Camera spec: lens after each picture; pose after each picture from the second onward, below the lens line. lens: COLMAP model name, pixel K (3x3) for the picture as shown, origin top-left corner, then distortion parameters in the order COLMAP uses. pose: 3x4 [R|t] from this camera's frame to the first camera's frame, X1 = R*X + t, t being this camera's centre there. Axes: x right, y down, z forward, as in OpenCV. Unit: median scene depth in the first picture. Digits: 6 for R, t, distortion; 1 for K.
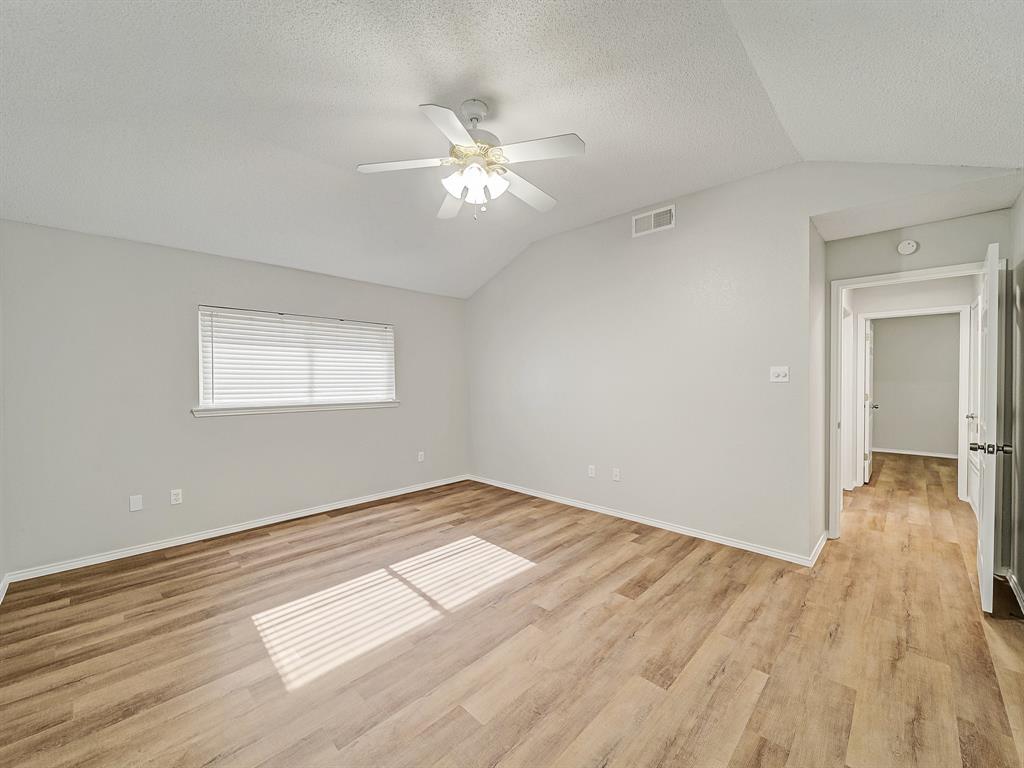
lens RADIAL K [[410.1, 0, 516.9], [0, 410.1, 380.2], [0, 0, 1]] dist [-0.000753, -0.001285]
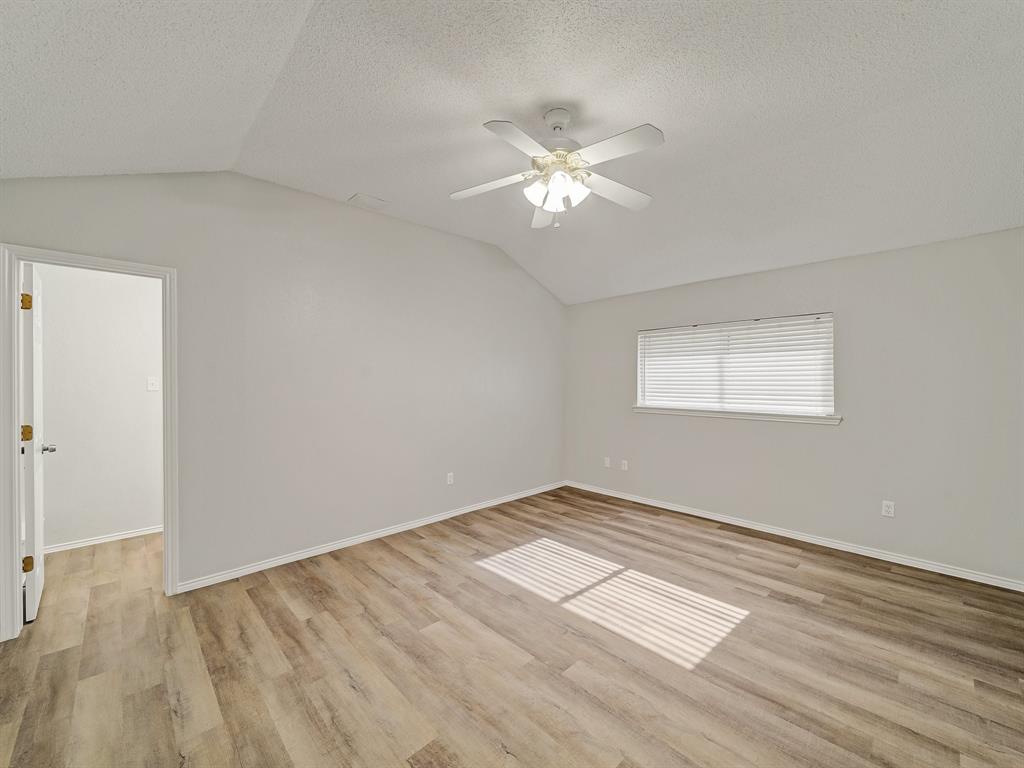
lens RADIAL K [[410.1, 0, 516.7], [0, 410.1, 385.1], [0, 0, 1]] dist [-0.000753, -0.001285]
pose [[-0.044329, 0.004840, -0.999005, 0.647602], [-0.008405, 0.999951, 0.005218, -0.006045], [0.998982, 0.008628, -0.044286, 0.687273]]
